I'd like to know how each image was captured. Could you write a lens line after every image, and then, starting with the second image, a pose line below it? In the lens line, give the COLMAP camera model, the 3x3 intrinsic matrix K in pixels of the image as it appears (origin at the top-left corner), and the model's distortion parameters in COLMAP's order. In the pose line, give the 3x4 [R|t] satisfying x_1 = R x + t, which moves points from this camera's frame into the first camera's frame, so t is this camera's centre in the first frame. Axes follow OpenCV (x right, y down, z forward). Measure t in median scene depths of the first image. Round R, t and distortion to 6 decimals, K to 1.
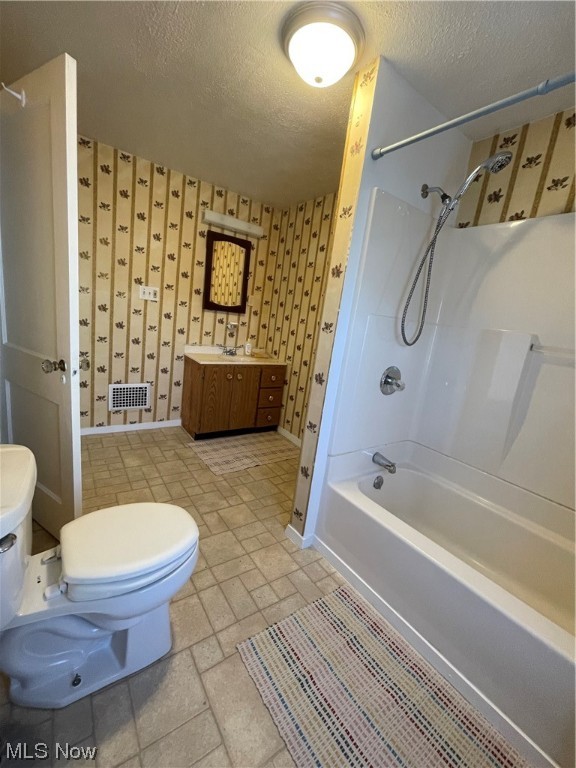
lens RADIAL K [[312.0, 0, 284.1], [0, 312.0, 381.9], [0, 0, 1]] dist [-0.002728, -0.000316]
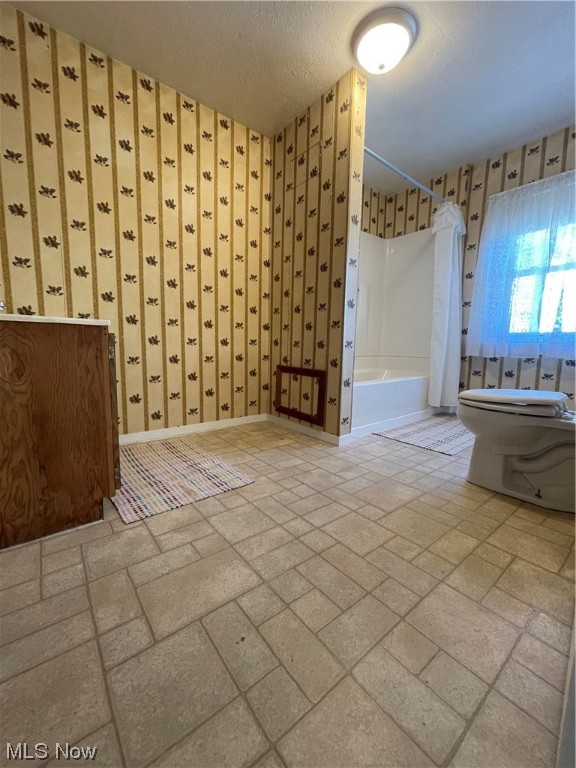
lens RADIAL K [[312.0, 0, 284.1], [0, 312.0, 382.1], [0, 0, 1]] dist [-0.002728, -0.000316]
pose [[-0.058299, -0.245260, 0.967703, -0.782783], [0.191250, 0.948653, 0.251954, -0.048145], [-0.979808, 0.199762, -0.008399, 0.883705]]
